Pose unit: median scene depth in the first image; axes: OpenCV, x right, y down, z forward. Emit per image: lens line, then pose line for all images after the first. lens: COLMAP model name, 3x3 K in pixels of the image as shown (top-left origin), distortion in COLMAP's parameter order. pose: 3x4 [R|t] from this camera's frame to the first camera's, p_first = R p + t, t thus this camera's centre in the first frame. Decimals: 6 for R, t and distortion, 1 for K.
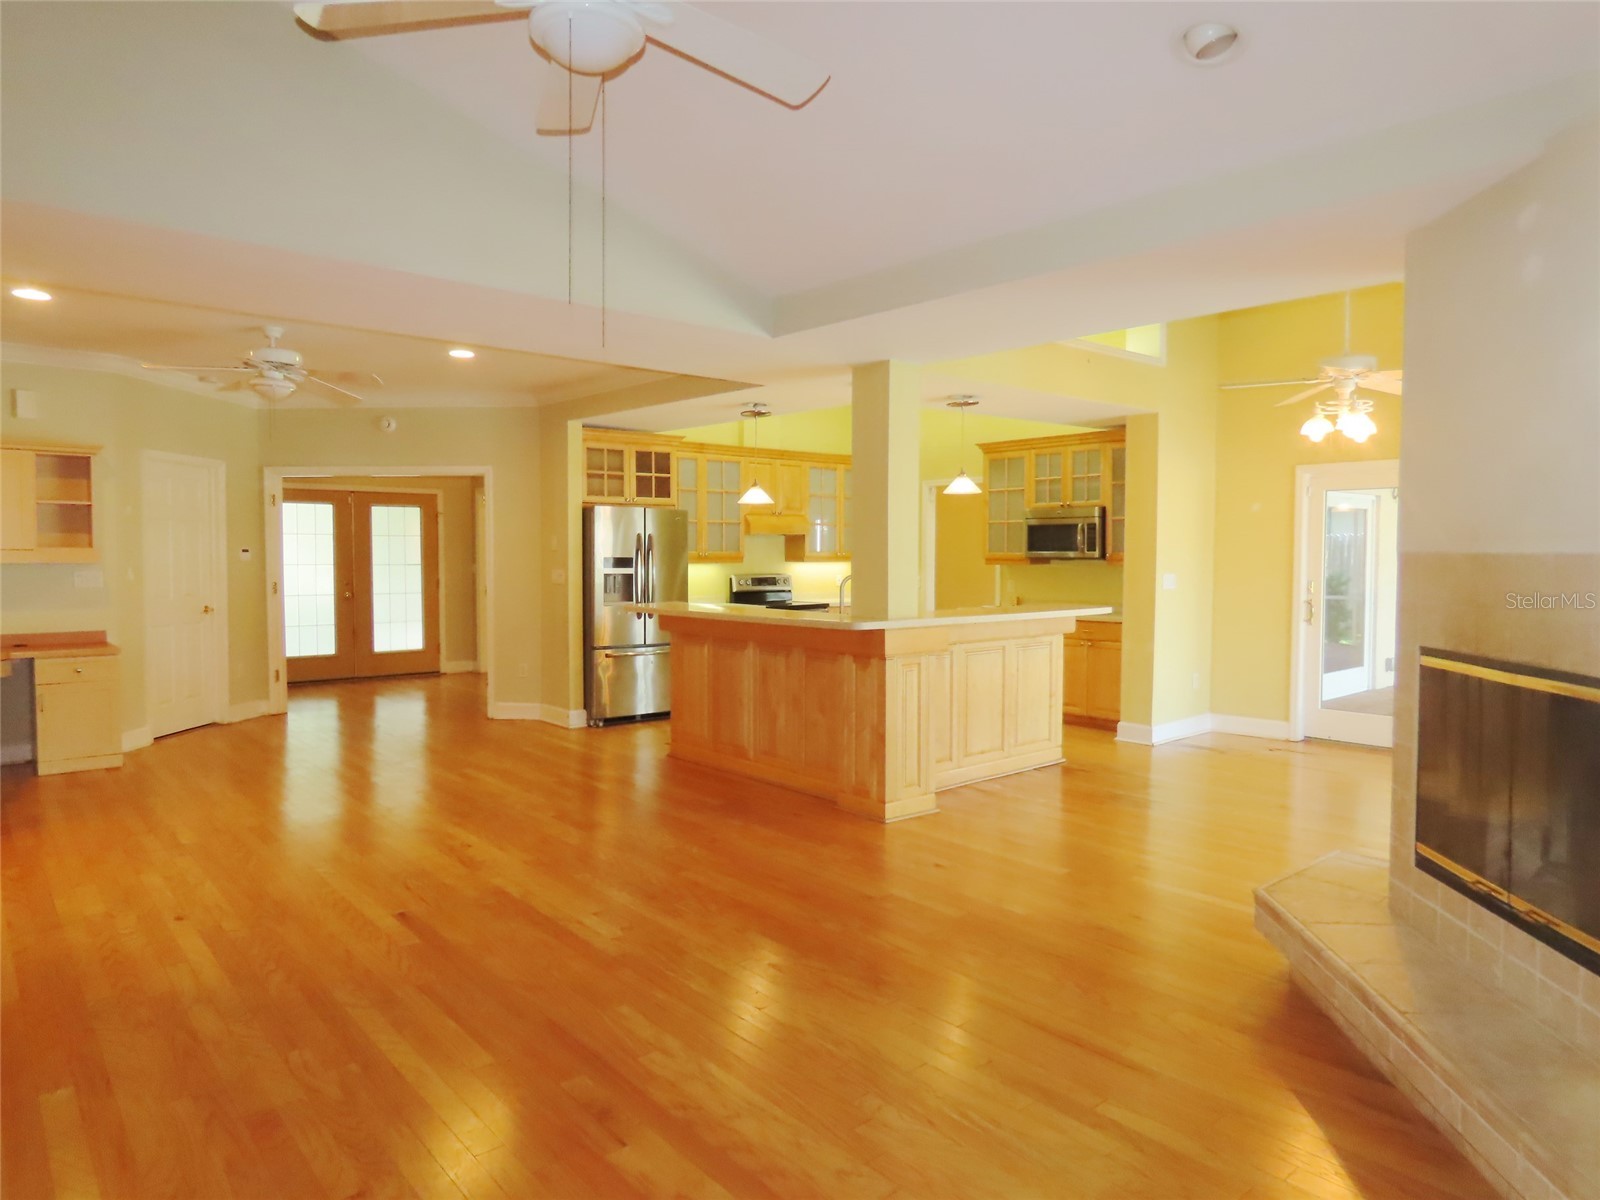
lens RADIAL K [[1001.7, 0, 794.7], [0, 1001.7, 601.4], [0, 0, 1]] dist [-0.009251, 0.000421]
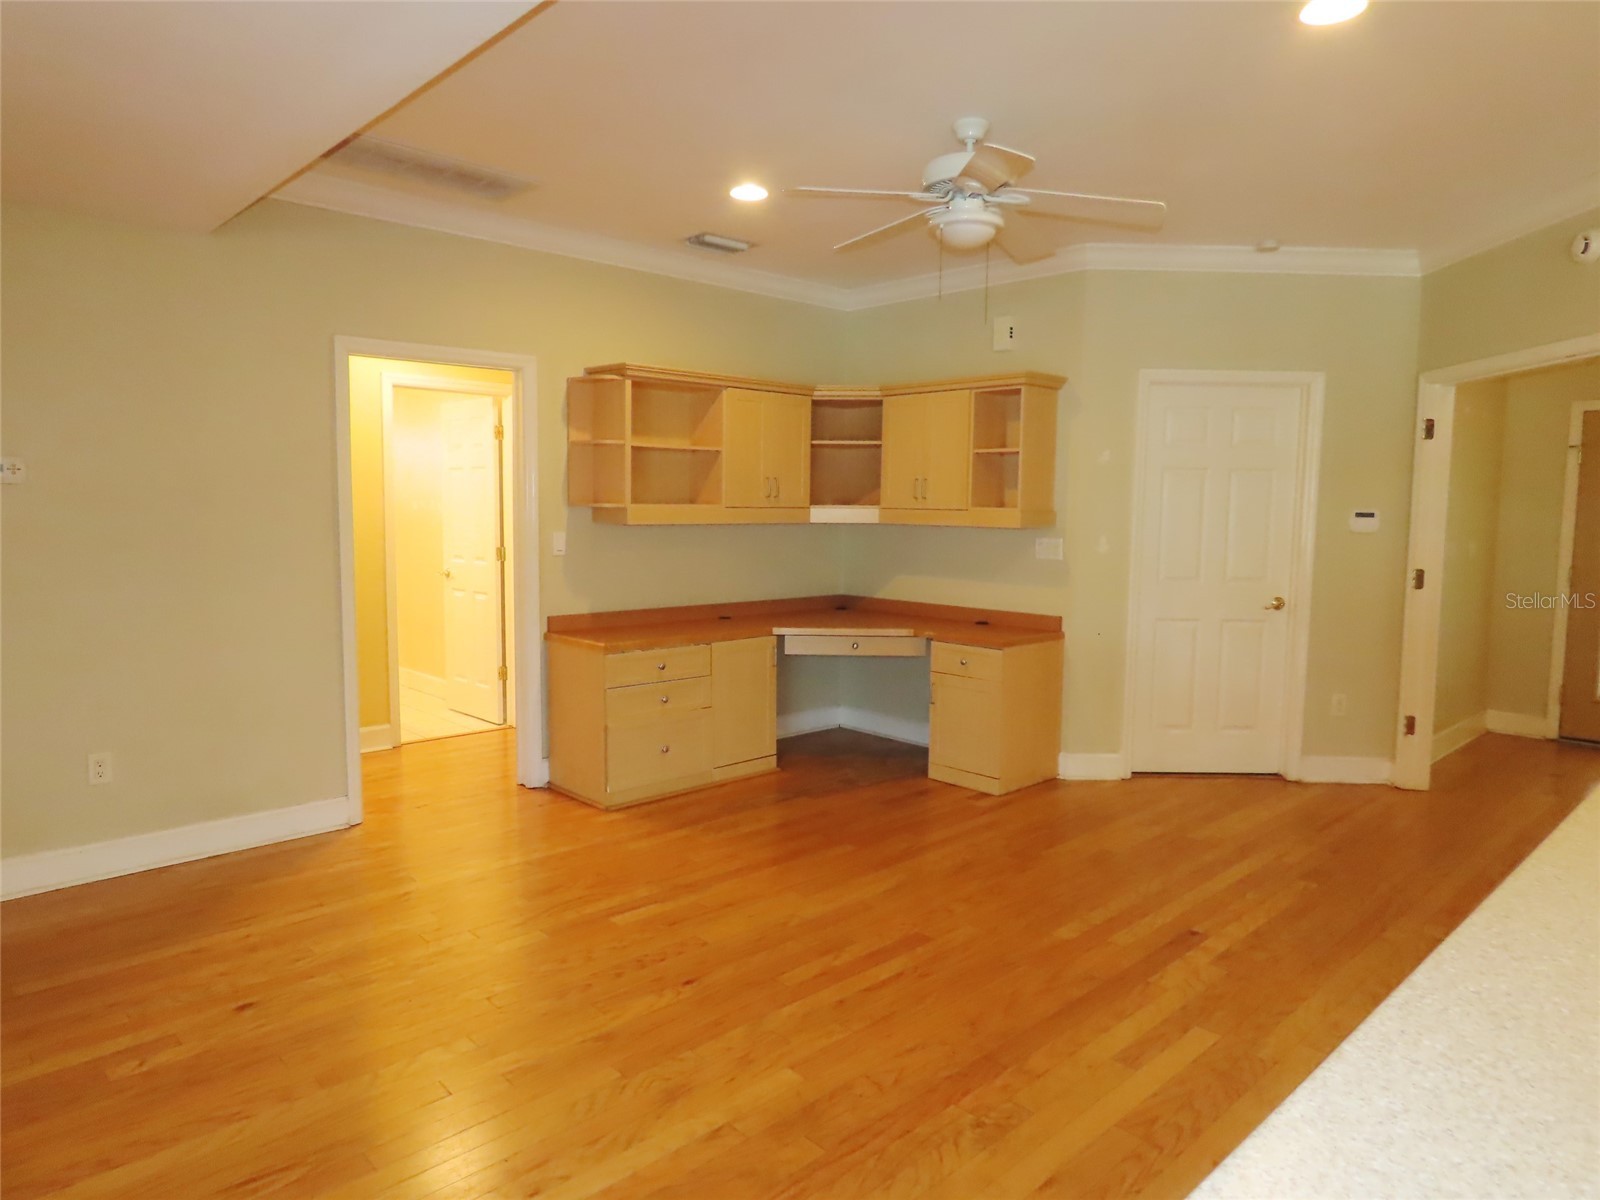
lens RADIAL K [[1001.7, 0, 805.0], [0, 1001.7, 597.4], [0, 0, 1]] dist [-0.009251, 0.000421]
pose [[0.054090, 0.085967, -0.994829, 0.050022], [-0.059396, 0.994800, 0.082735, -0.030835], [0.996768, 0.054613, 0.058915, 0.631103]]
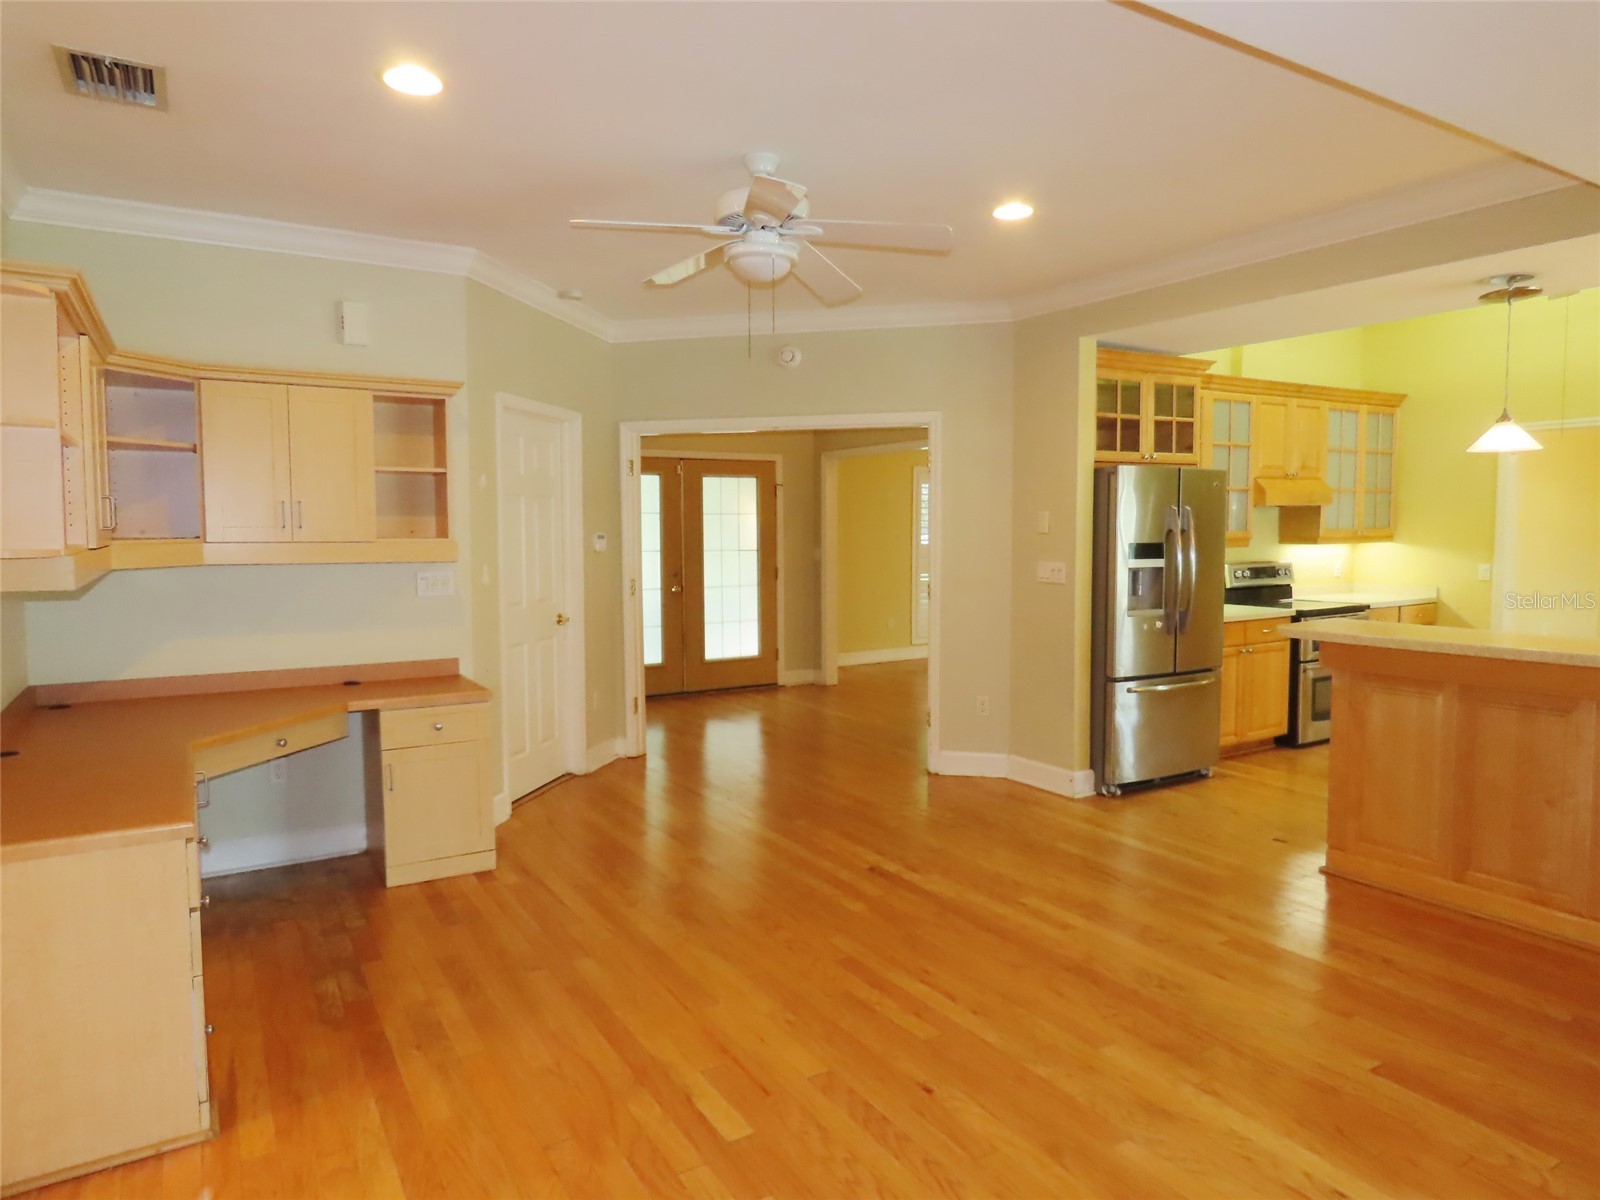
lens RADIAL K [[1001.7, 0, 798.5], [0, 1001.7, 603.0], [0, 0, 1]] dist [-0.009251, 0.000421]
pose [[0.986002, 0.003301, -0.166702, -0.288919], [0.001318, 0.999619, 0.027588, -0.022548], [0.166730, -0.027421, 0.985621, 0.303531]]
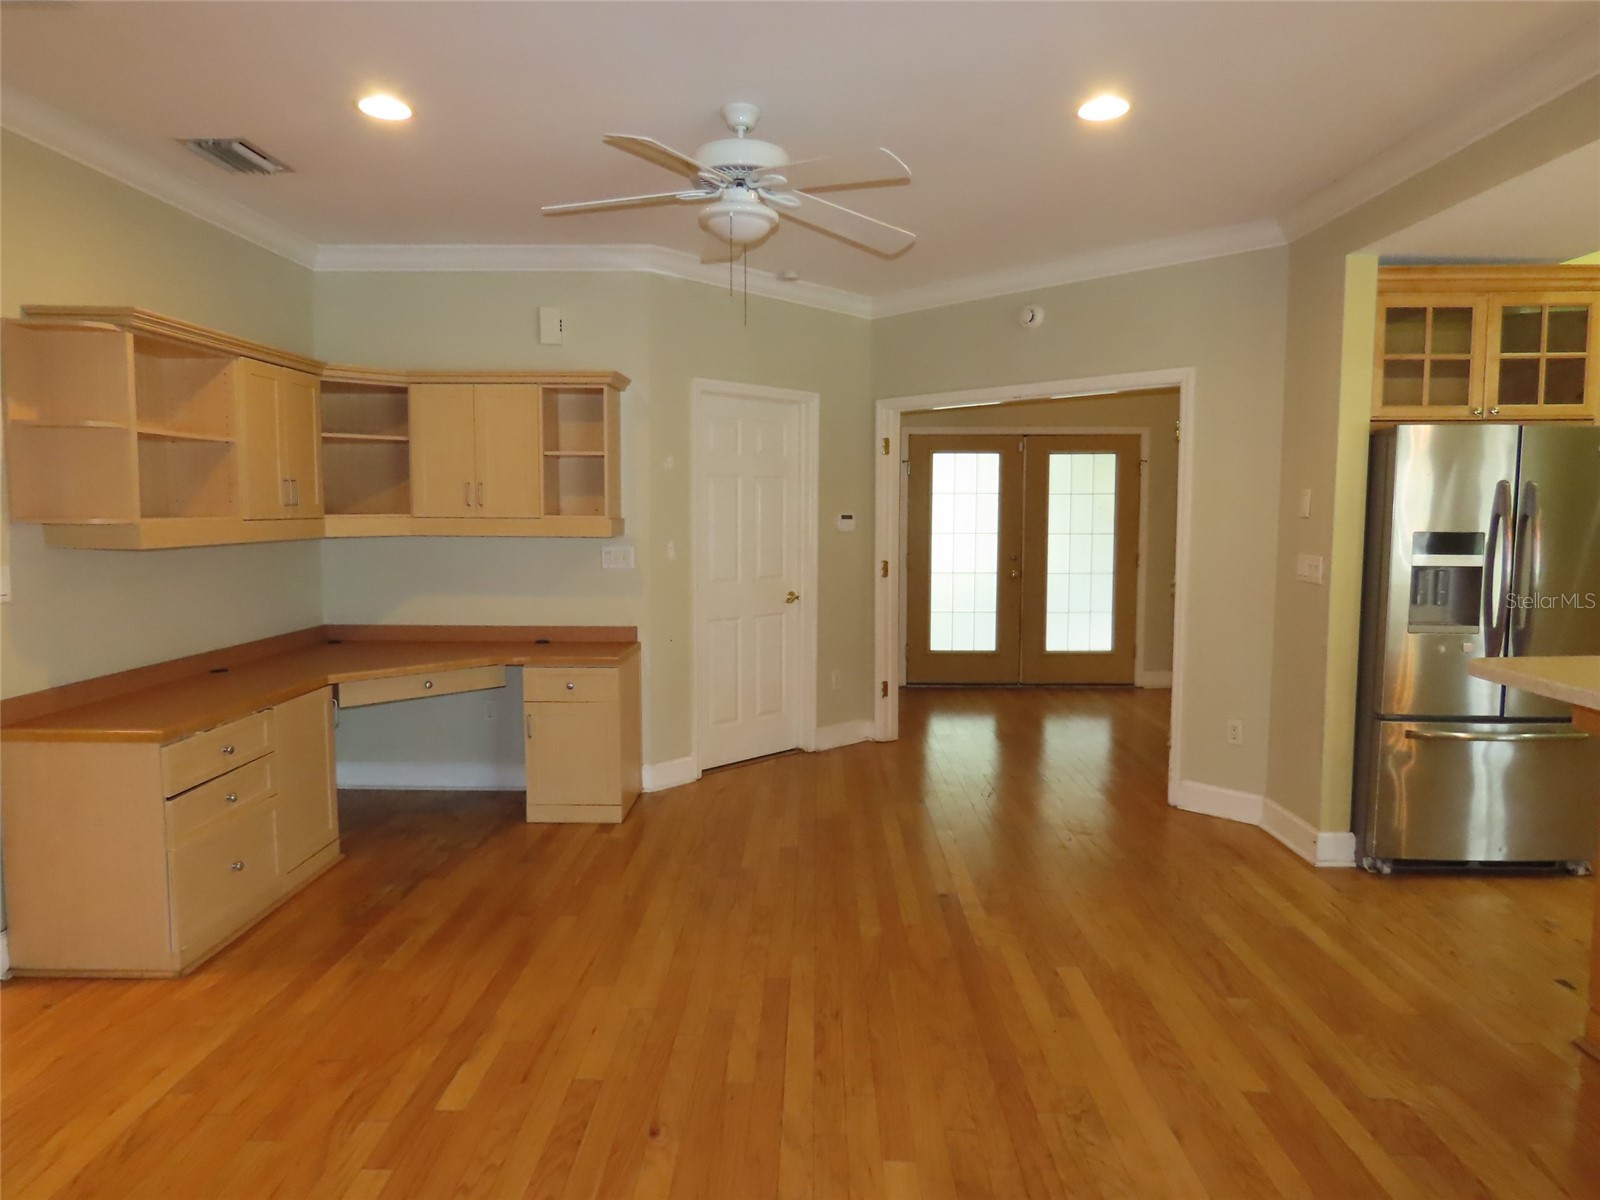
lens RADIAL K [[1001.7, 0, 799.7], [0, 1001.7, 601.6], [0, 0, 1]] dist [-0.009251, 0.000421]
pose [[0.748001, 0.056642, -0.661276, -0.090424], [-0.029646, 0.998209, 0.051969, -0.026162], [0.663035, -0.019269, 0.748341, 0.435780]]
